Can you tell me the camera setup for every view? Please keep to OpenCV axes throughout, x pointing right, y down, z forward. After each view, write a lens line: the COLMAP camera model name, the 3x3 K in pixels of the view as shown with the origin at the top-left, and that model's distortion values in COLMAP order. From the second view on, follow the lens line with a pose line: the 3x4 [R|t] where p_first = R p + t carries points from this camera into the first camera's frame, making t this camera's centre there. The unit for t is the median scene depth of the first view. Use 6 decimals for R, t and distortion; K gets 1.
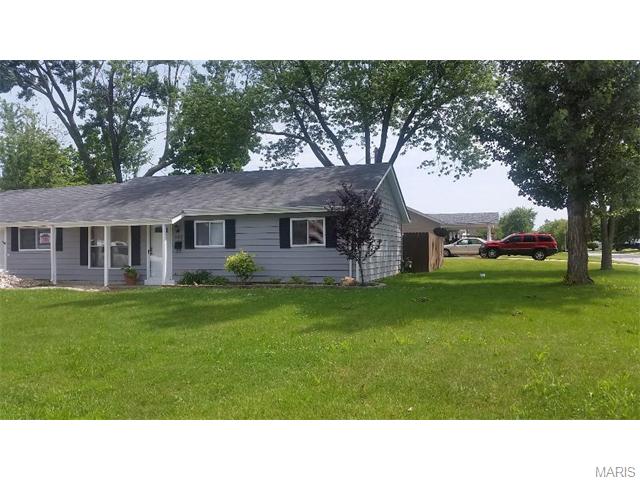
lens RADIAL K [[513.1, 0, 320.0], [0, 513.1, 240.0], [0, 0, 1]] dist [0.090808, 0.000031]
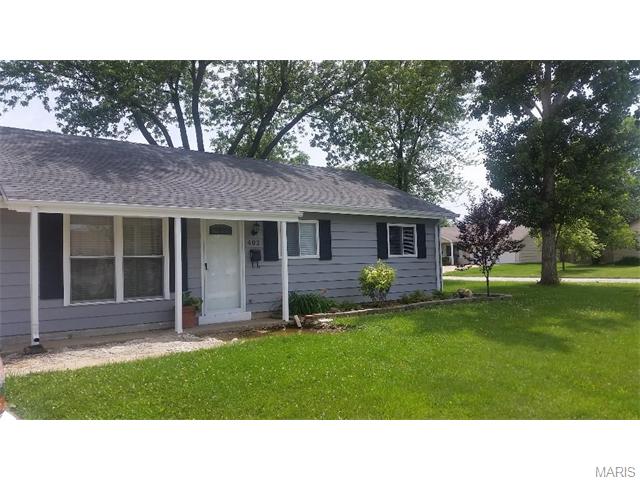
lens RADIAL K [[512.8, 0, 320.0], [0, 512.8, 240.0], [0, 0, 1]] dist [0.007800, 0.002088]
pose [[0.520446, 0.028998, 0.853402, -0.797798], [-0.002018, 0.999462, -0.032730, 0.012138], [-0.853892, 0.015312, 0.520225, 0.629376]]
